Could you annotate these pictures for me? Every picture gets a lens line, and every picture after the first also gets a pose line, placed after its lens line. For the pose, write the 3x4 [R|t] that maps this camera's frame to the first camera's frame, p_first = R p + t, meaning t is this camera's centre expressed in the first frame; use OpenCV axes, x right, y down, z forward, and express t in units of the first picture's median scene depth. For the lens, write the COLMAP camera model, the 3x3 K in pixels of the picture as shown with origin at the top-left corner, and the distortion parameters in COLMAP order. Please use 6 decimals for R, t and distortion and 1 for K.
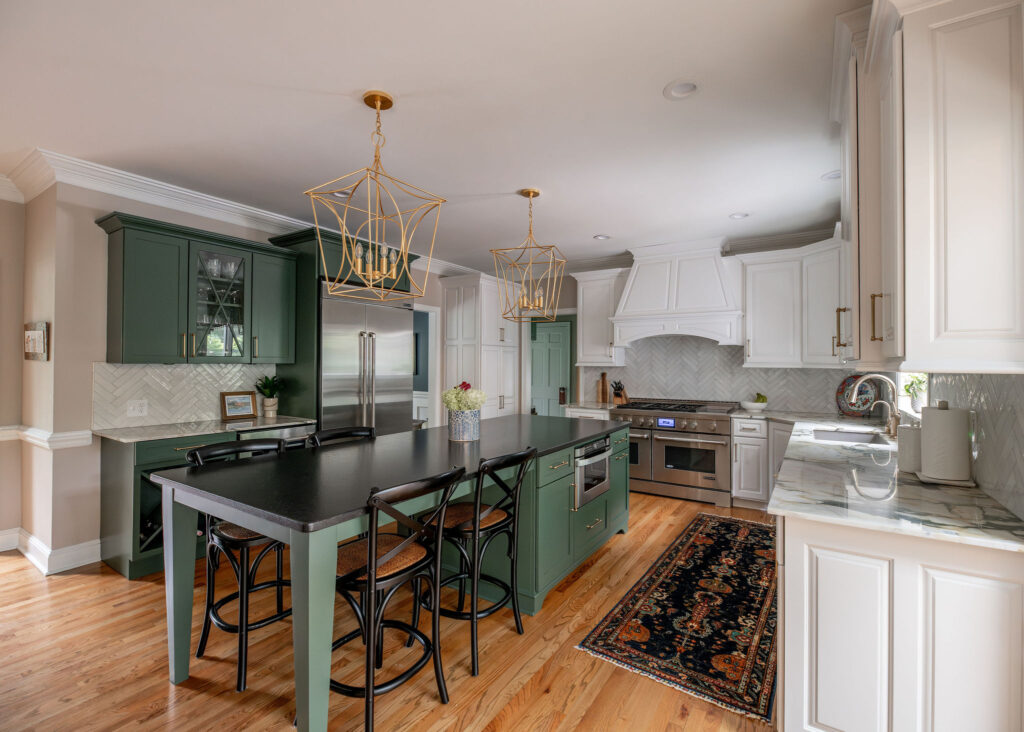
lens RADIAL K [[454.6, 0, 513.1], [0, 454.6, 341.7], [0, 0, 1]] dist [0.001590, -0.000017]
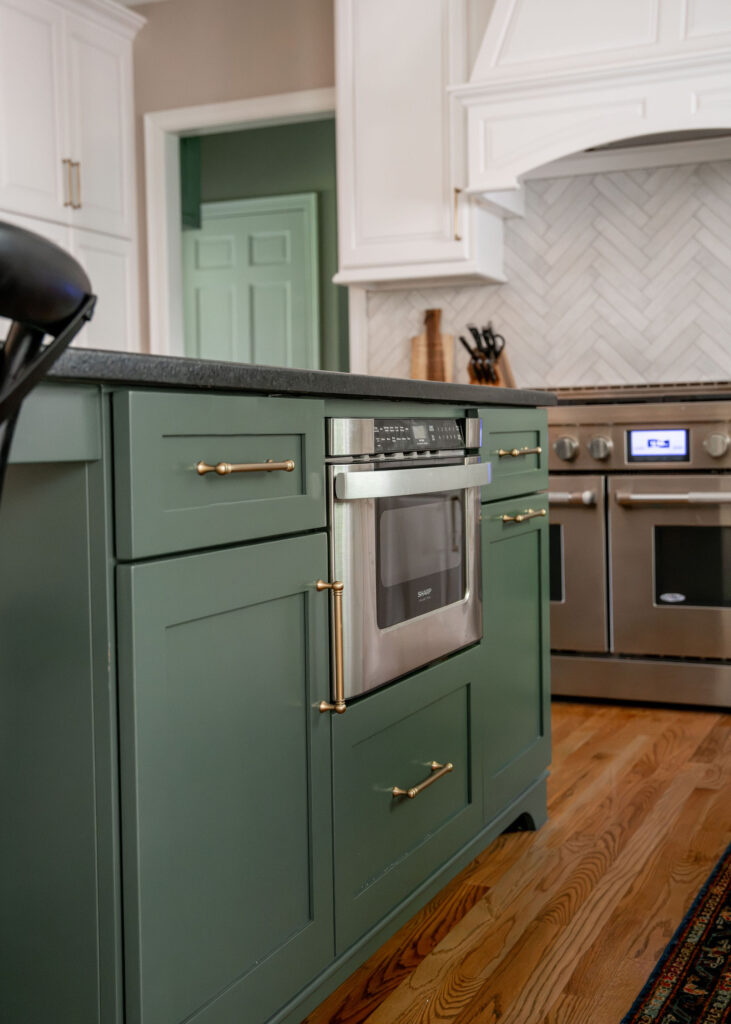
lens RADIAL K [[1273.4, 0, 364.6], [0, 1273.4, 432.3], [0, 0, 1]] dist [0.070499, -0.028412]
pose [[0.987791, -0.025405, 0.153698, 0.037901], [0.017713, 0.998531, 0.051208, 0.129296], [-0.154773, -0.047860, 0.986790, 0.255476]]
